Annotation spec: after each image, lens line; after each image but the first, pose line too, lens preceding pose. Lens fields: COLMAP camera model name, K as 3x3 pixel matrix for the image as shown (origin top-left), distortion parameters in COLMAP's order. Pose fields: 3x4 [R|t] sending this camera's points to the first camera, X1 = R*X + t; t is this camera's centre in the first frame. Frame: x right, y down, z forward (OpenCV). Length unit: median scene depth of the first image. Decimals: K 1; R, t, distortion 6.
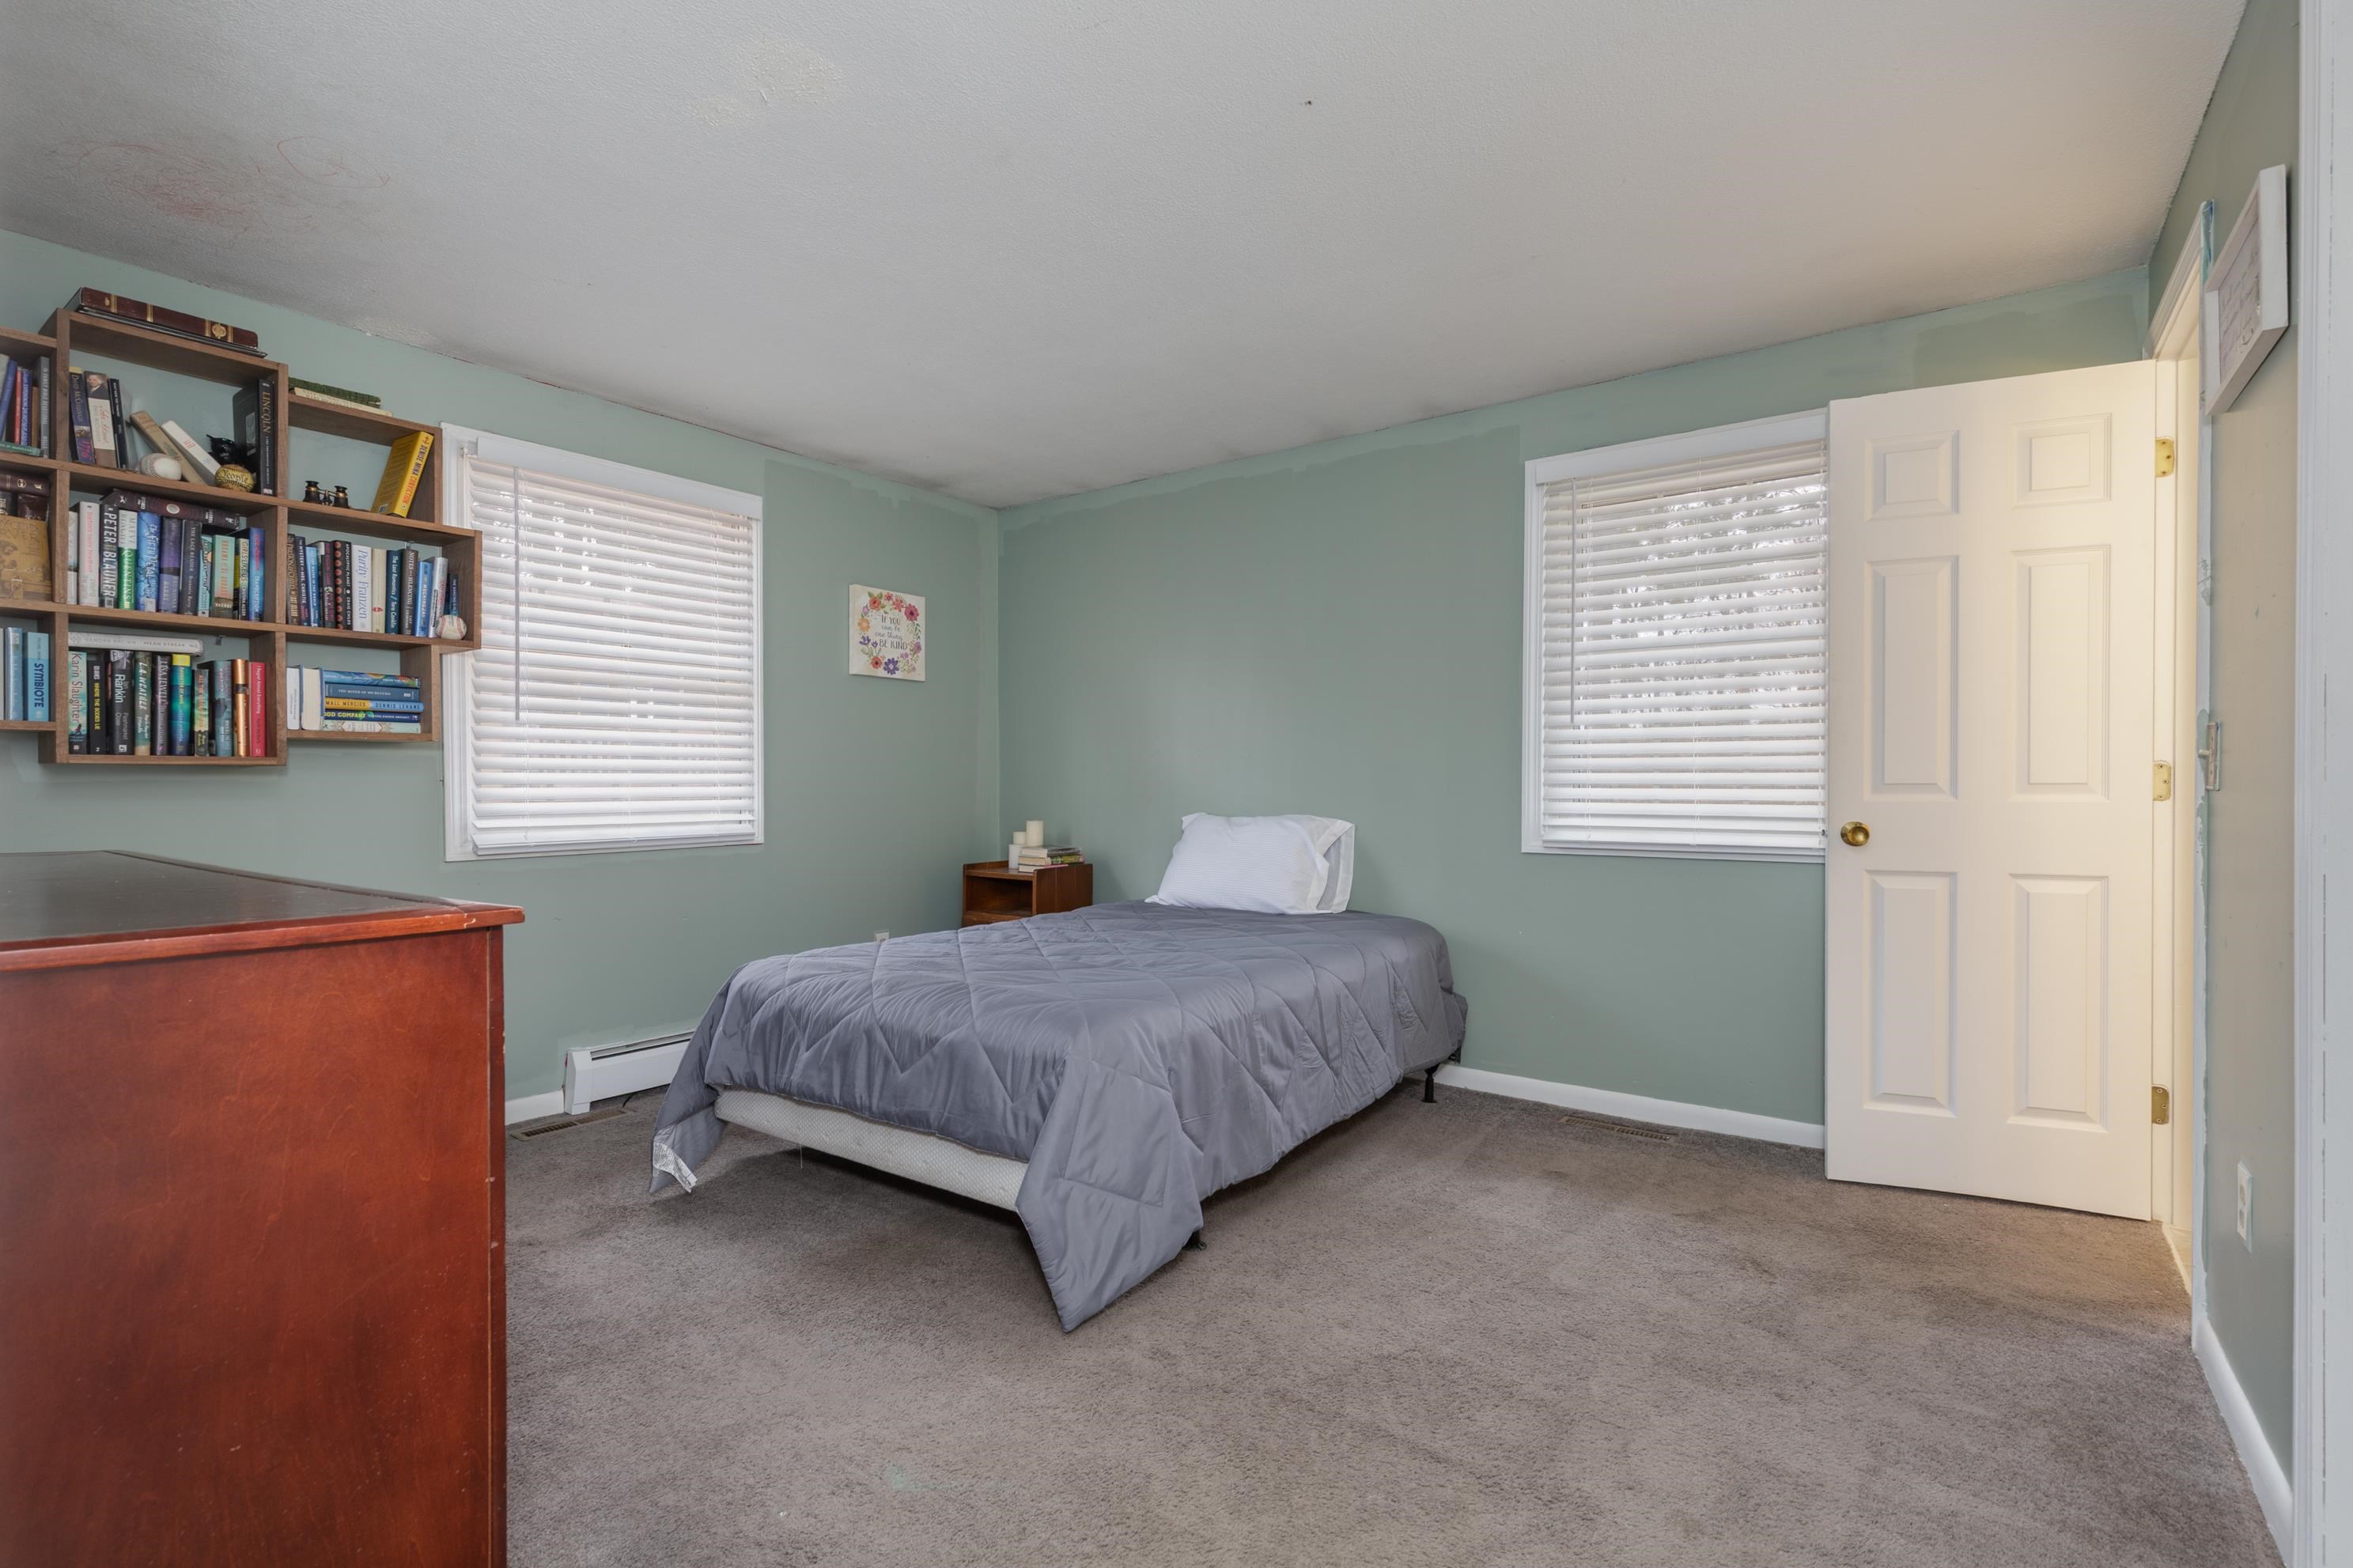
lens RADIAL K [[1080.7, 0, 1167.4], [0, 1080.7, 771.5], [0, 0, 1]] dist [0.001930, -0.000152]
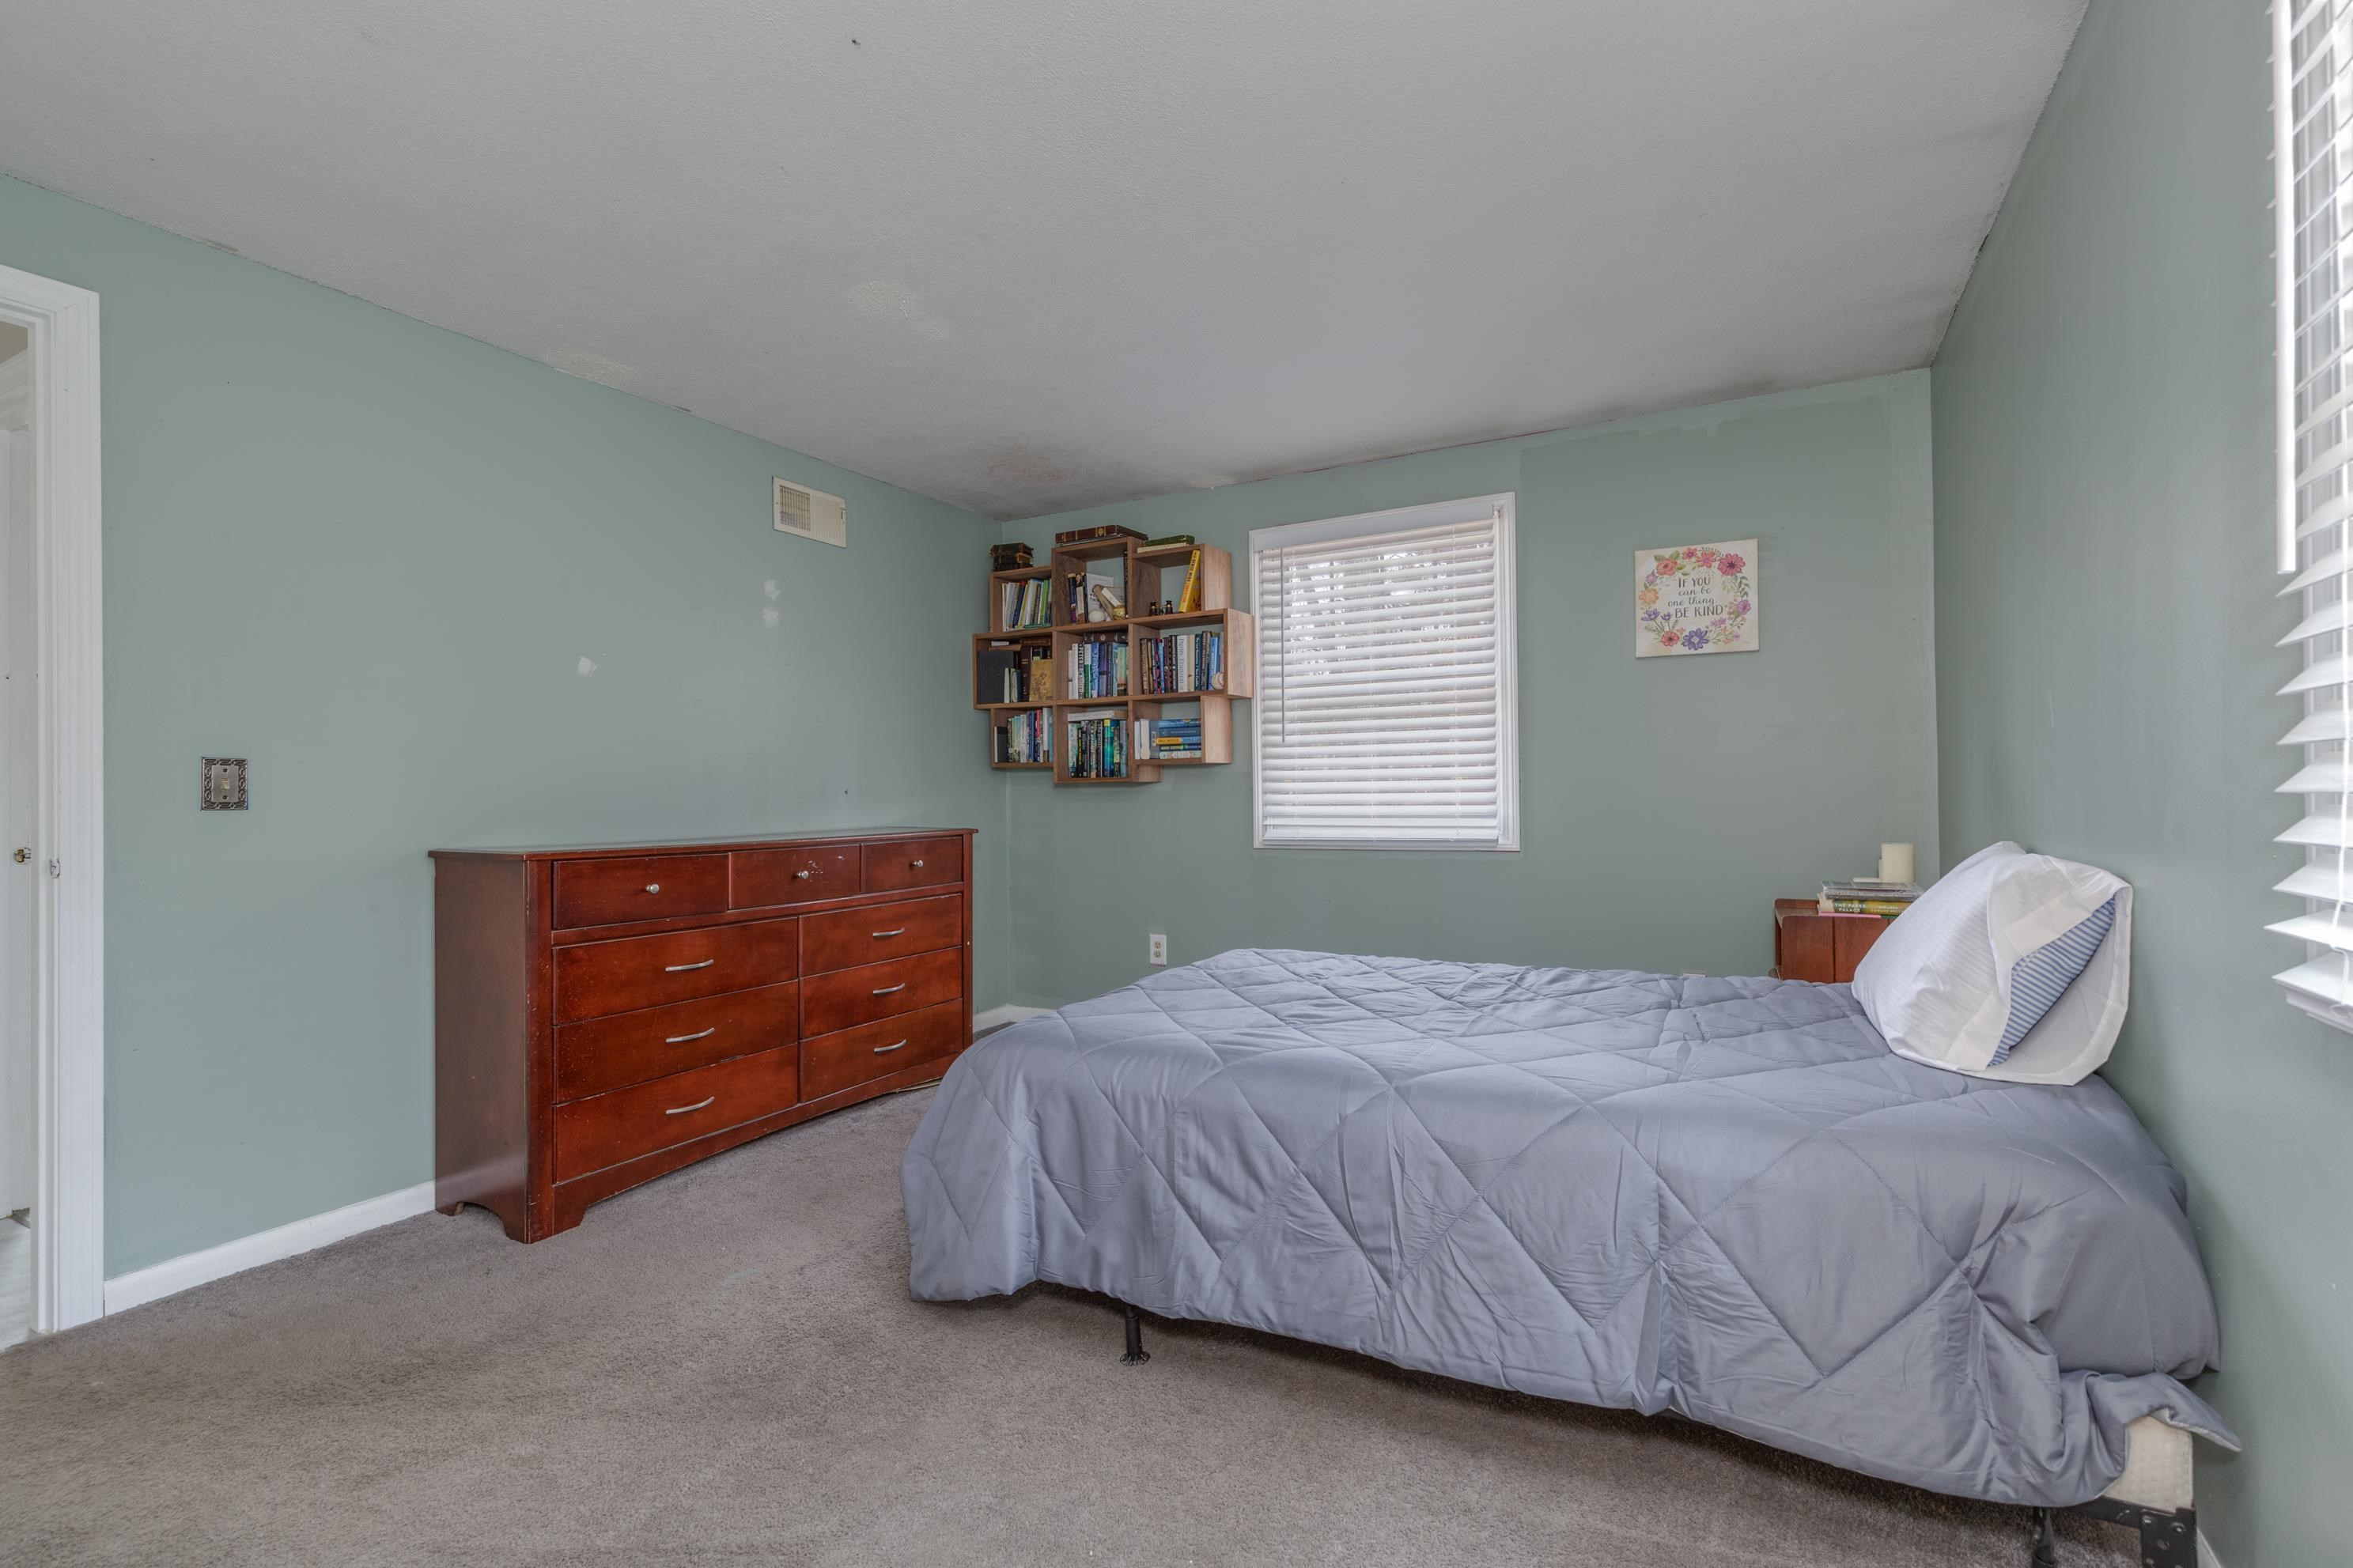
lens RADIAL K [[1043.9, 0, 1212.0], [0, 1043.9, 788.5], [0, 0, 1]] dist [-0.000380, -0.000359]
pose [[0.138641, -0.005883, -0.990325, 0.754826], [0.021624, 0.999762, -0.002911, 0.011817], [0.990107, -0.021011, 0.138735, 0.885951]]
